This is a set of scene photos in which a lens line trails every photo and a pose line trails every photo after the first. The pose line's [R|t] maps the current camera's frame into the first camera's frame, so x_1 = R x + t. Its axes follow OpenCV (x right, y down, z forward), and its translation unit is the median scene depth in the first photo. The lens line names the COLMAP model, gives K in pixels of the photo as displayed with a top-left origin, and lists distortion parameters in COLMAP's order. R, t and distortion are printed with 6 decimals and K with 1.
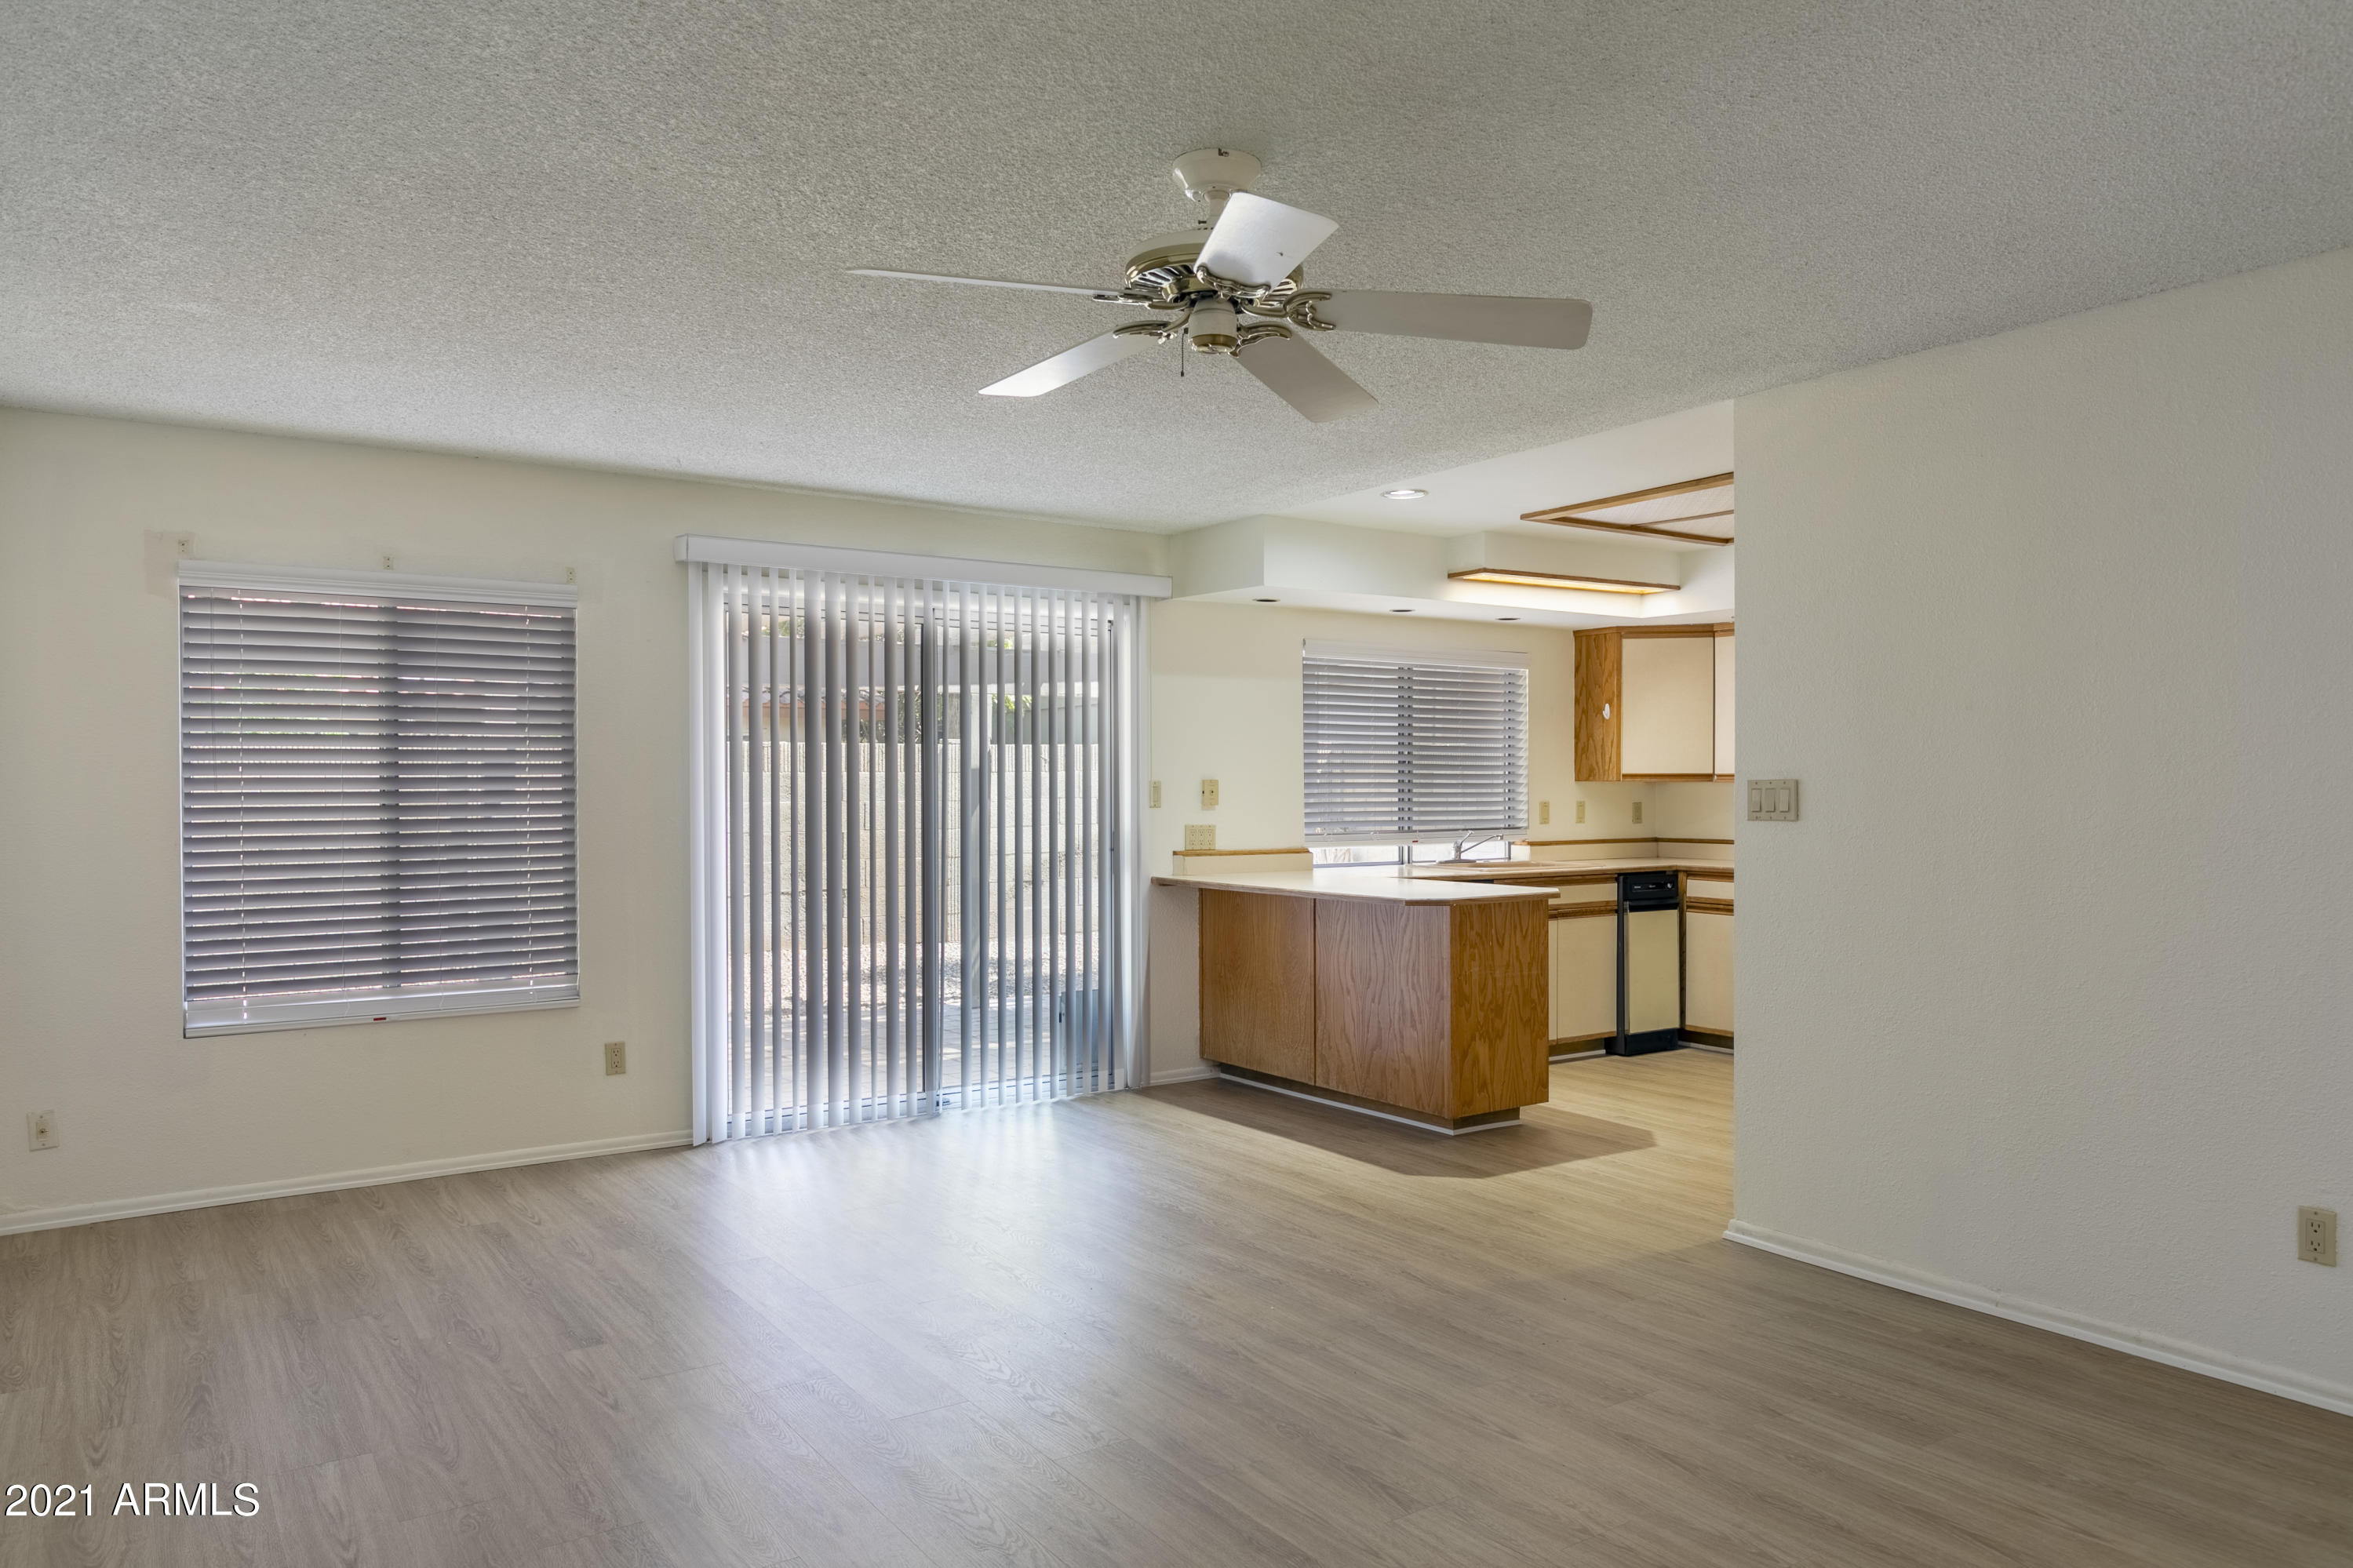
lens RADIAL K [[1605.5, 0, 1170.7], [0, 1605.5, 786.2], [0, 0, 1]] dist [0.003362, -0.001669]
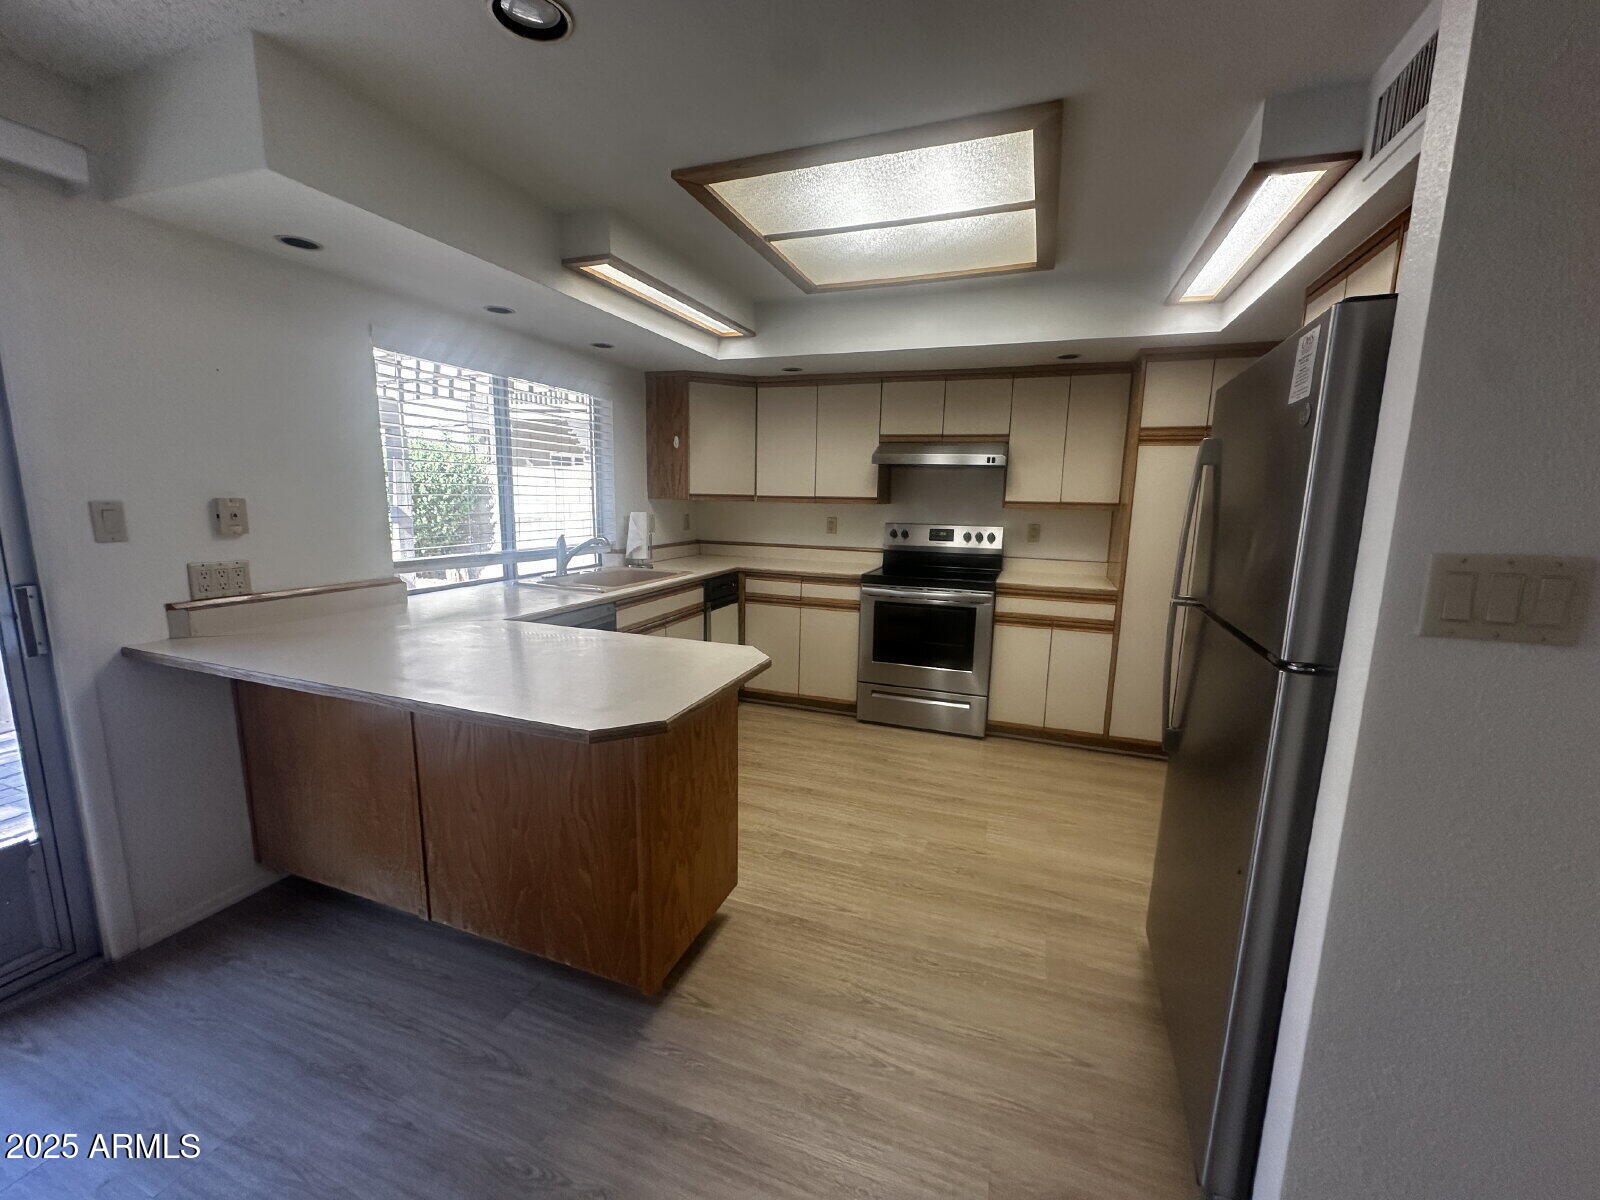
lens RADIAL K [[639.7, 0, 801.6], [0, 639.7, 600.3], [0, 0, 1]] dist [-0.001309, -0.000073]
pose [[0.808529, -0.080982, 0.582857, 0.105819], [-0.019998, 0.986132, 0.164754, -0.019851], [-0.588116, -0.144865, 0.795697, 1.057363]]
